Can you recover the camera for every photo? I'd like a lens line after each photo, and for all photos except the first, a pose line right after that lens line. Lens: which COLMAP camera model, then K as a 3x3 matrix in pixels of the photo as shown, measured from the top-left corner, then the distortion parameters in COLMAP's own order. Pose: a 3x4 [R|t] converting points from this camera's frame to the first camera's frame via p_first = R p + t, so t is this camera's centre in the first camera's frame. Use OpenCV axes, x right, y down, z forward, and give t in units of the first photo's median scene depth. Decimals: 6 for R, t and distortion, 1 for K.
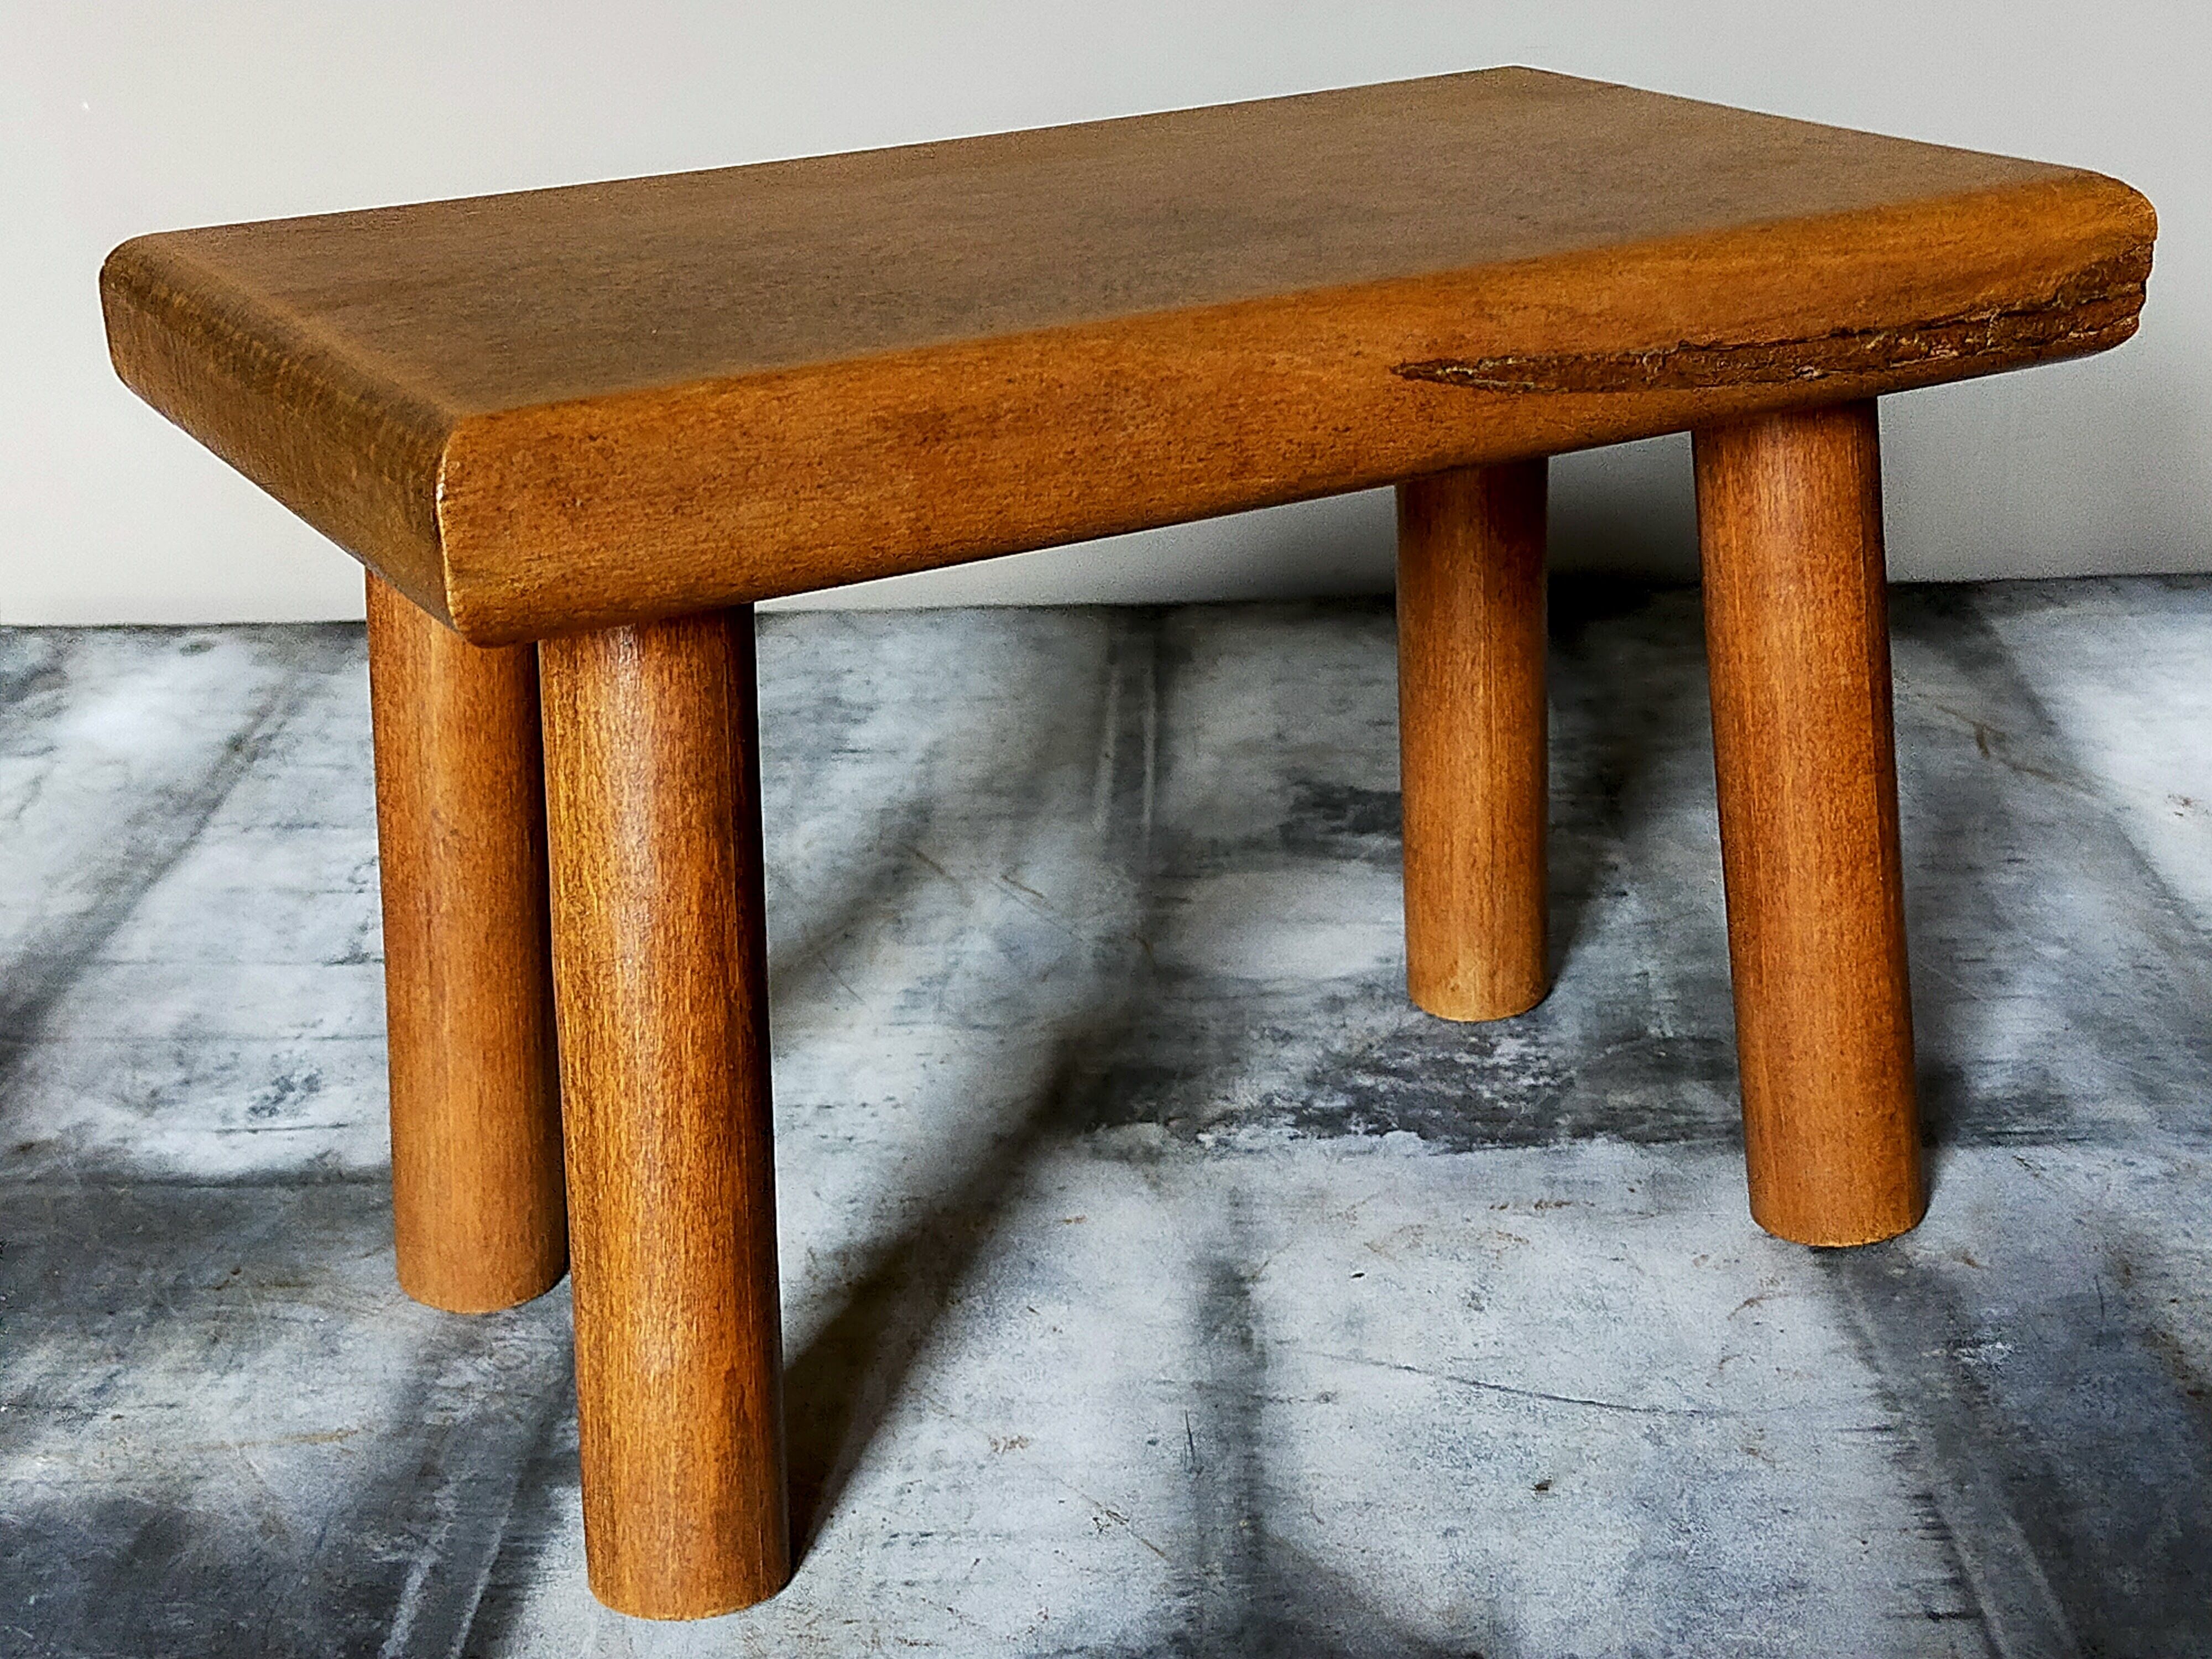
lens RADIAL K [[3225.3, 0, 1098.2], [0, 3225.3, 775.9], [0, 0, 1]] dist [0.129002, -0.228822]
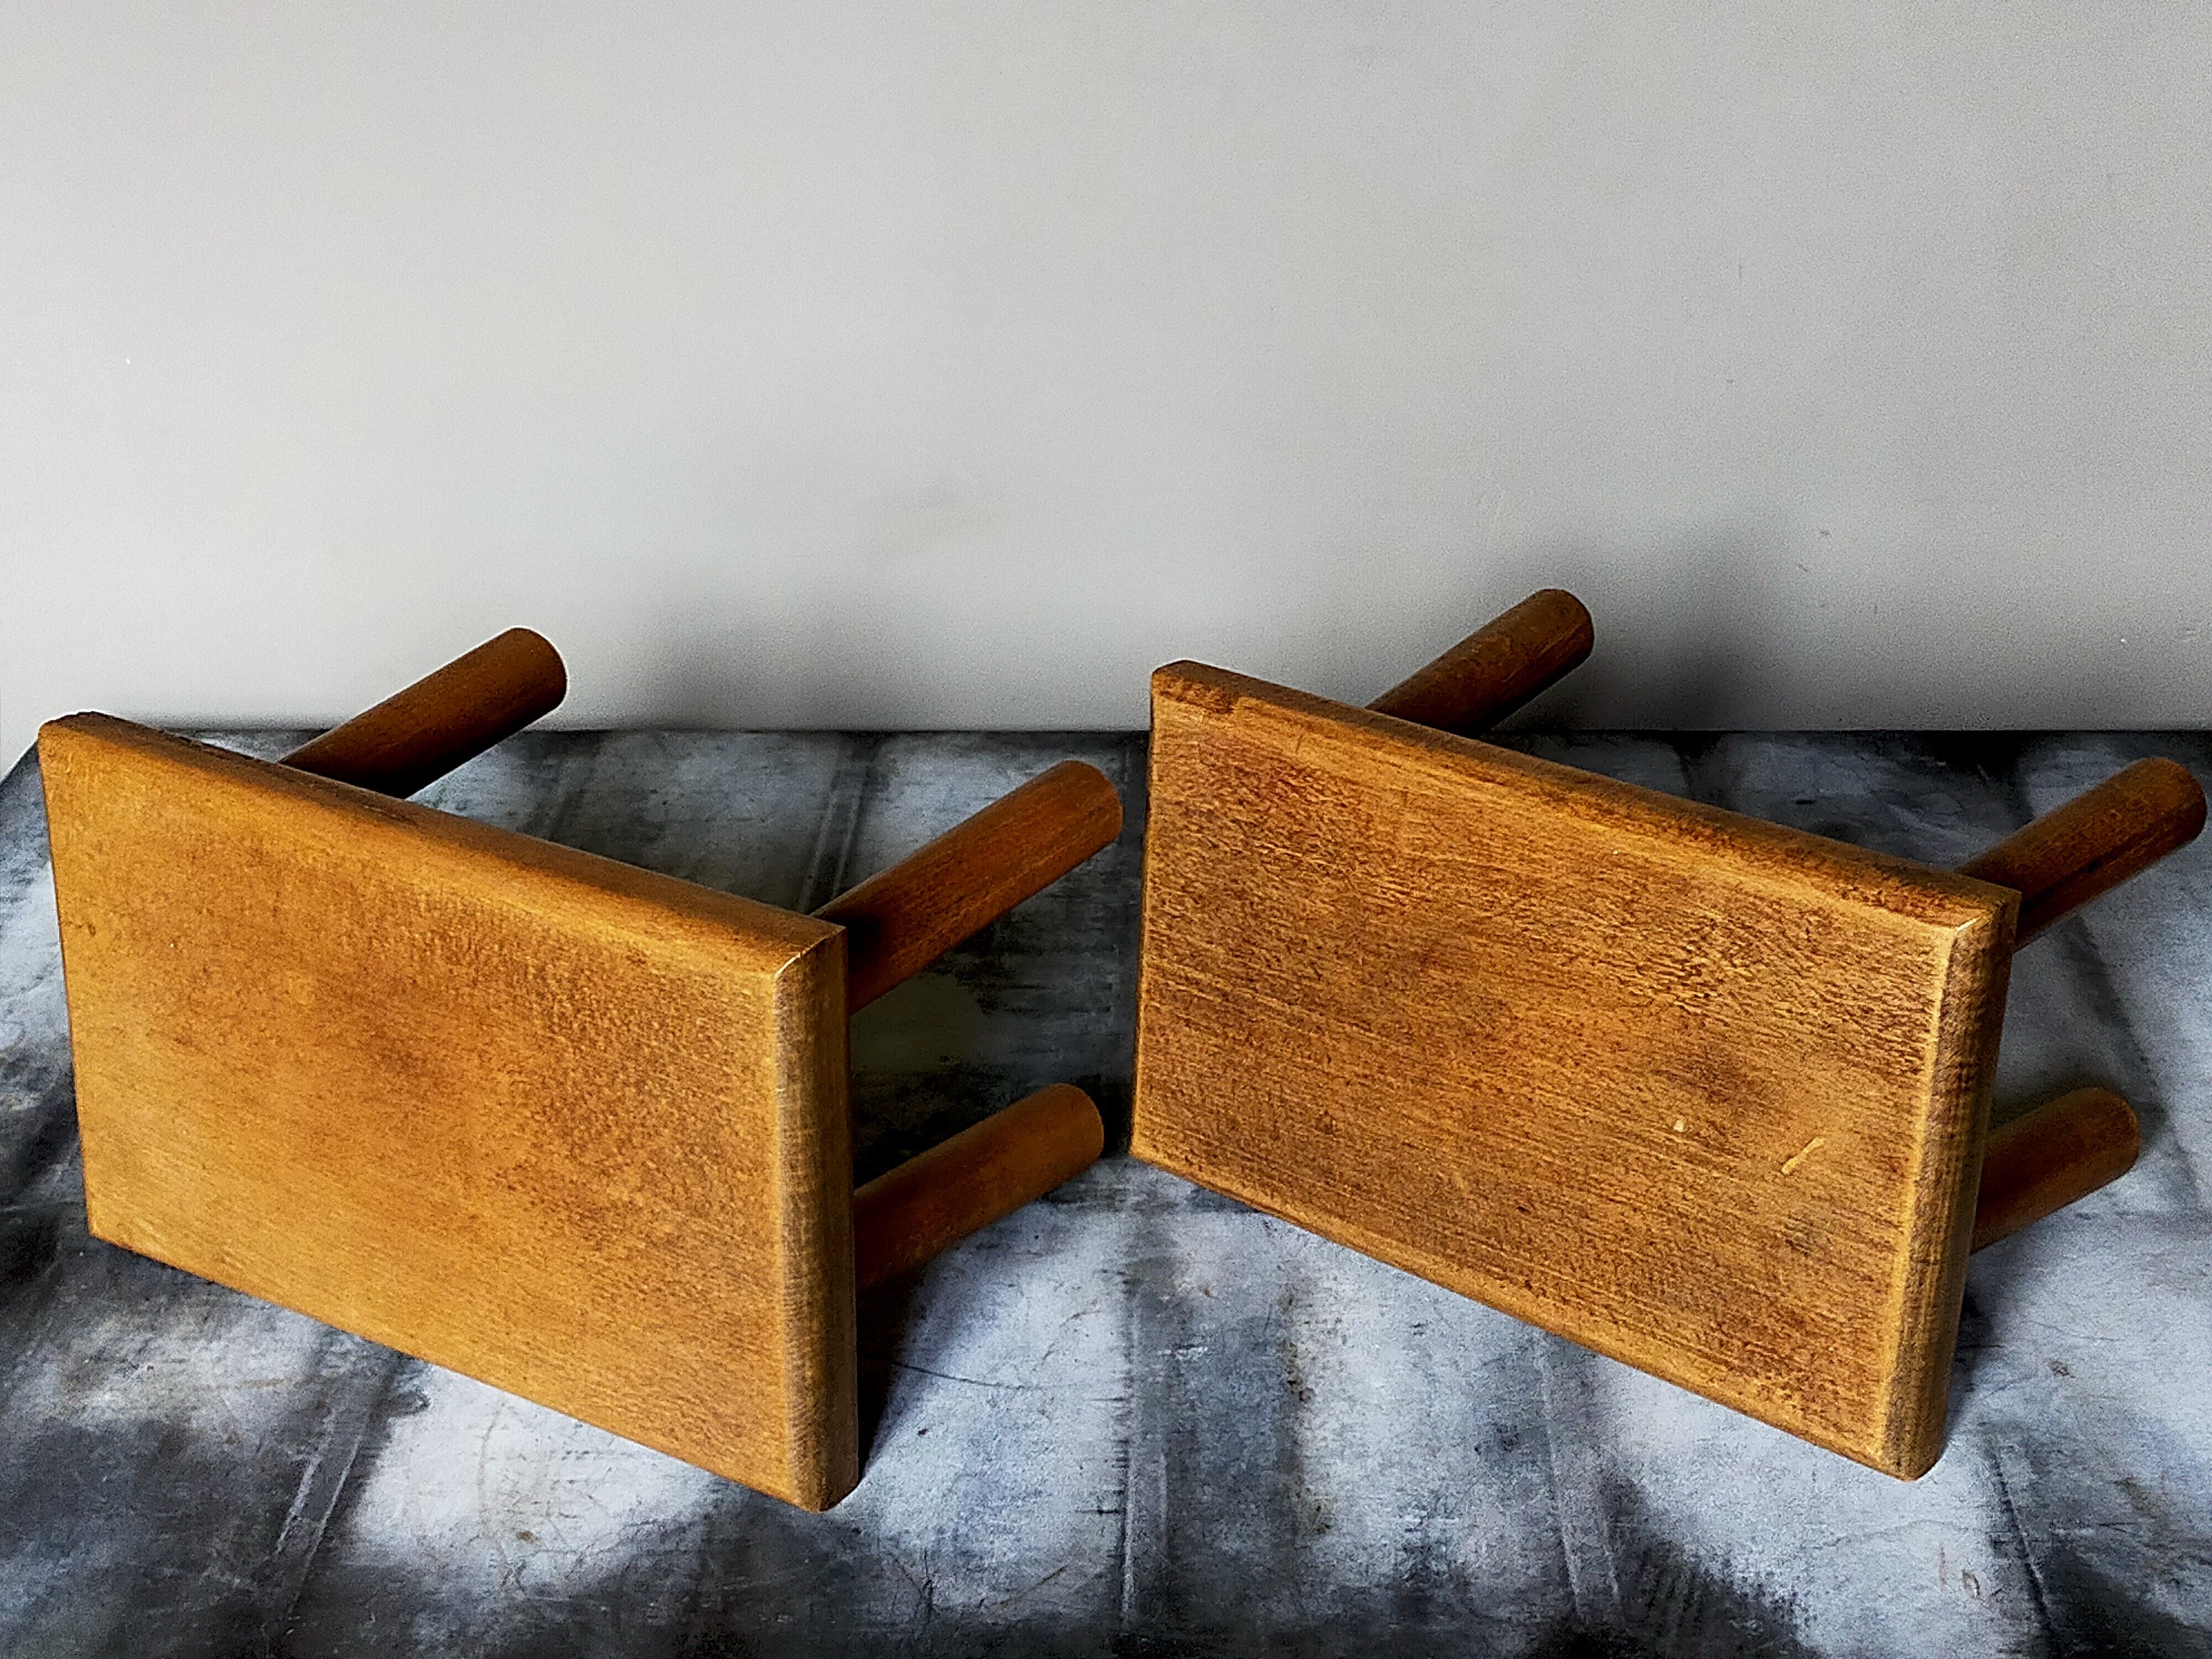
lens RADIAL K [[3195.1, 0, 1090.2], [0, 3195.1, 803.5], [0, 0, 1]] dist [0.122647, -0.194043]
pose [[0.999682, 0.019731, -0.015702, 0.241826], [-0.017854, 0.993568, 0.111818, -0.325313], [0.017807, -0.111502, 0.993605, -0.733213]]
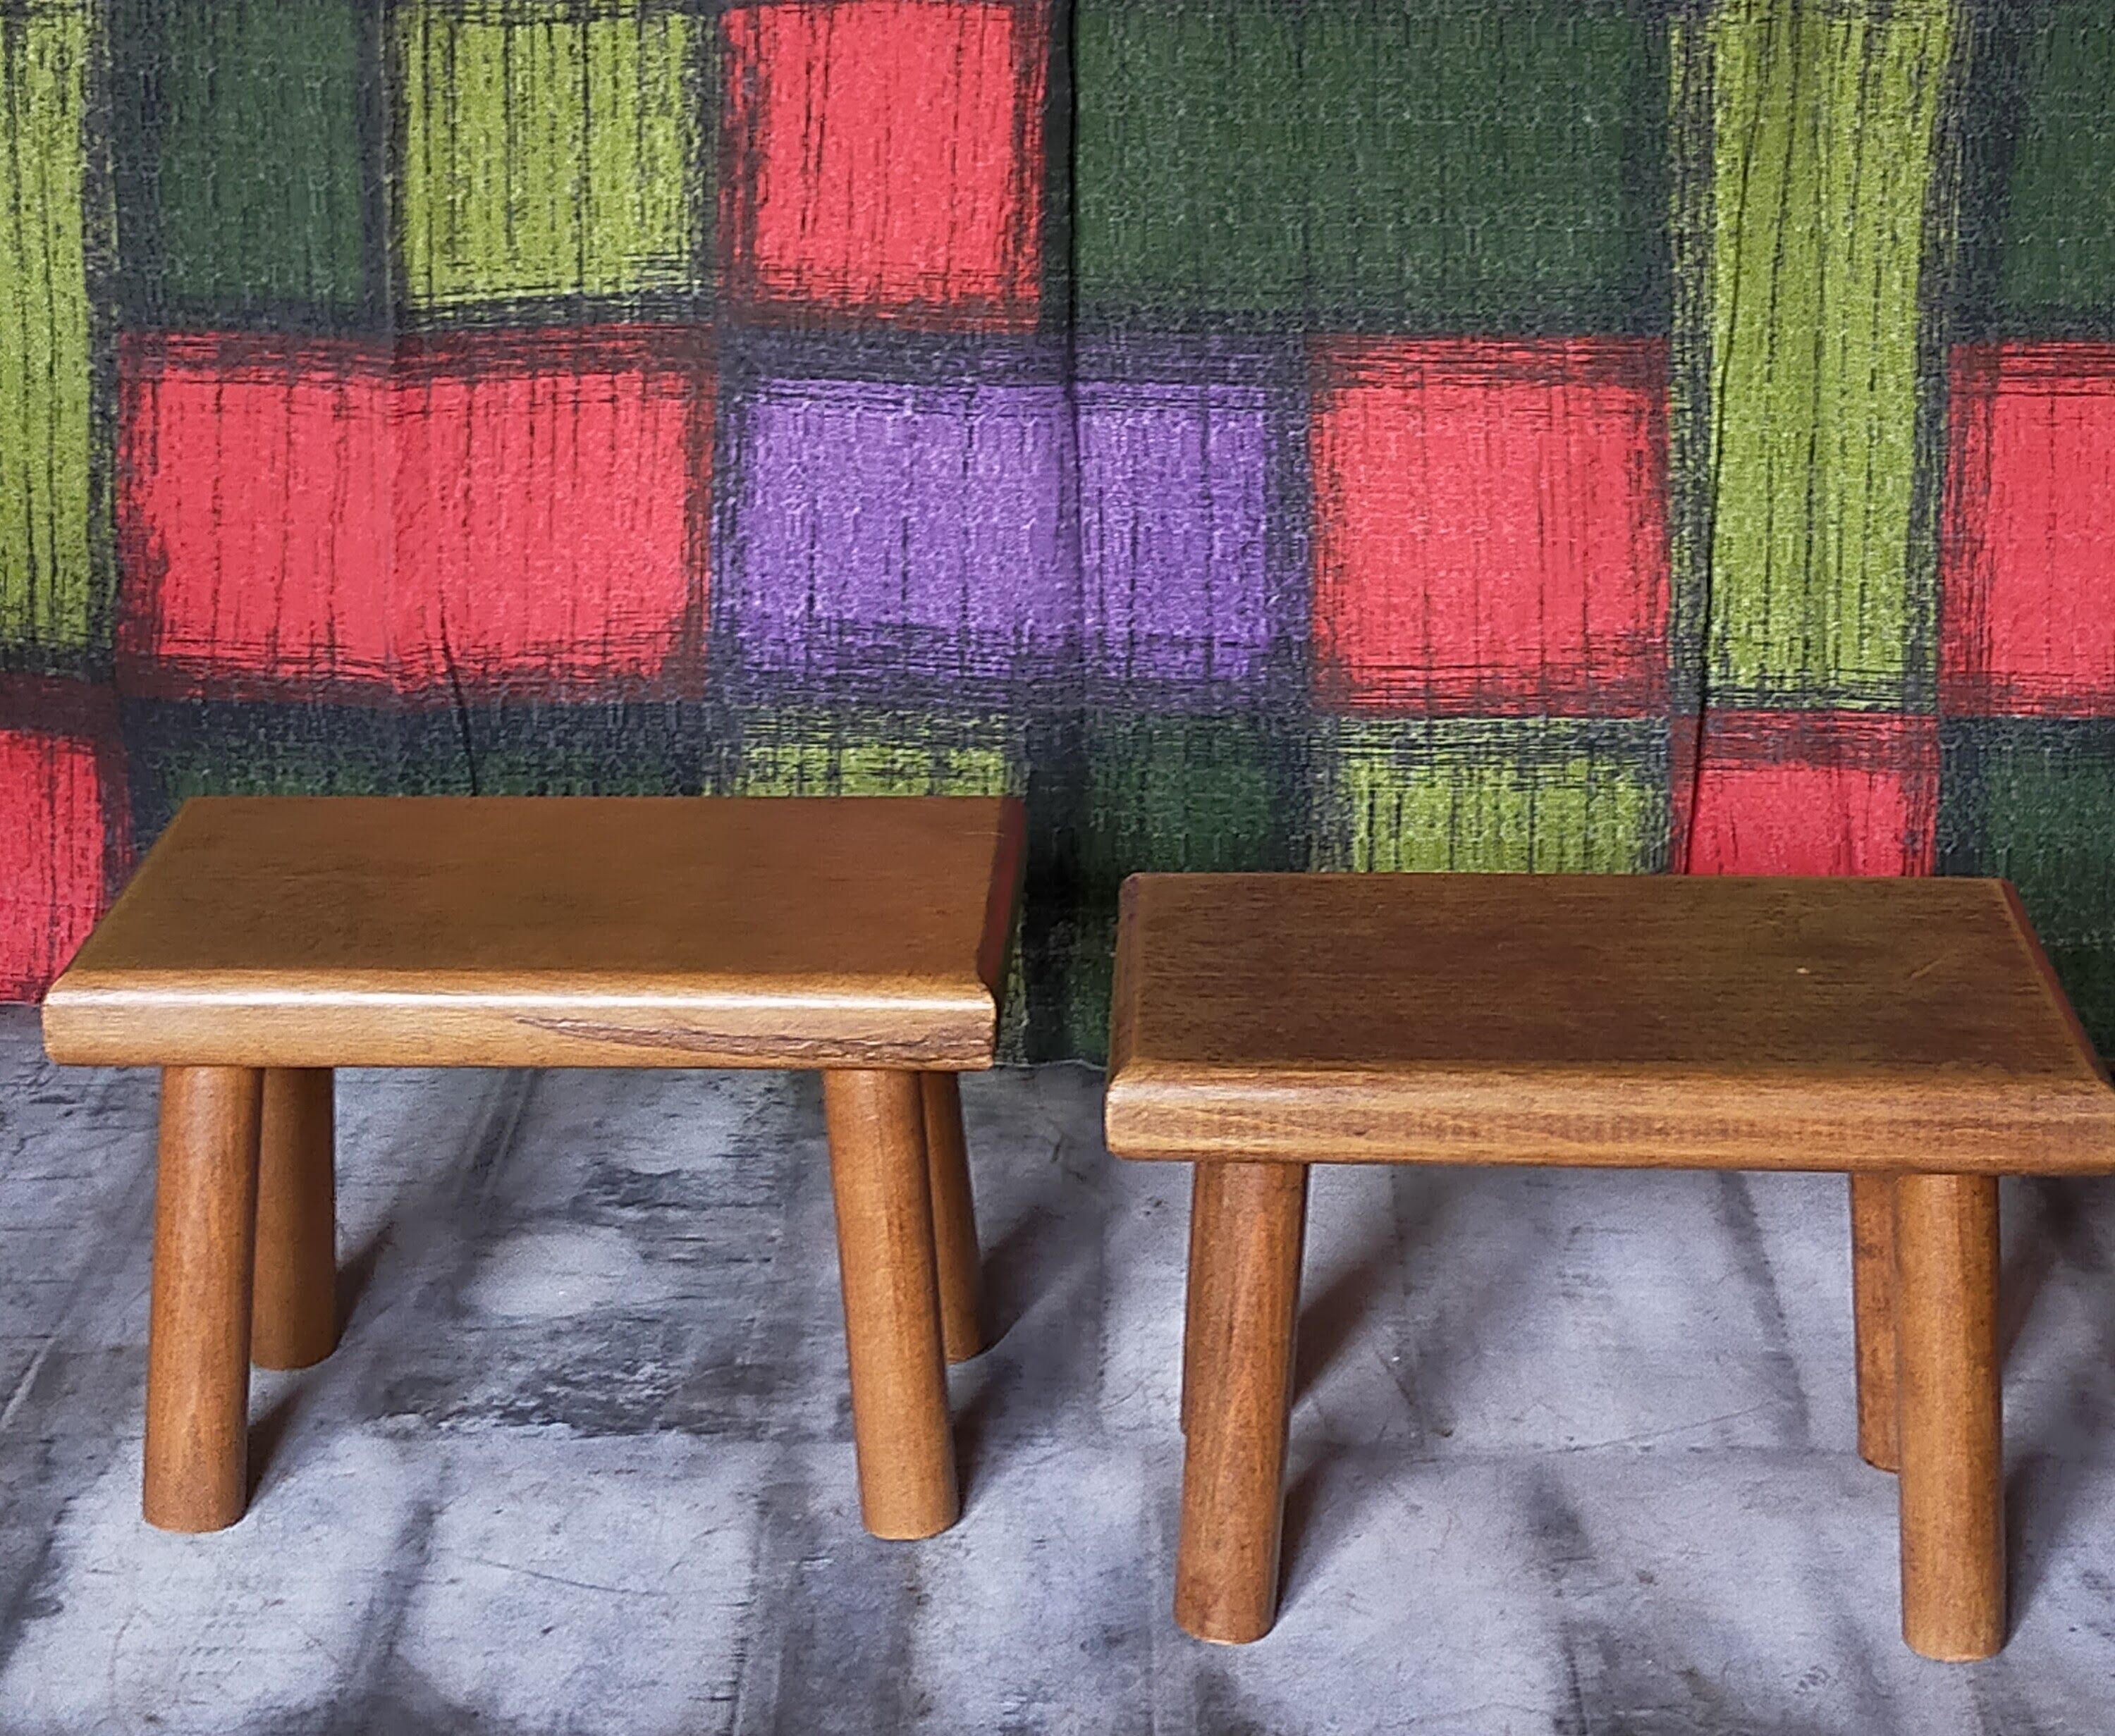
lens RADIAL K [[4113.2, 0, 1044.2], [0, 4113.2, 378.1], [0, 0, 1]] dist [0.118312, -0.212371]
pose [[0.999433, 0.033126, 0.006069, 0.369468], [-0.032321, 0.994103, -0.103509, -0.253447], [-0.009462, 0.103254, 0.994610, -1.415636]]
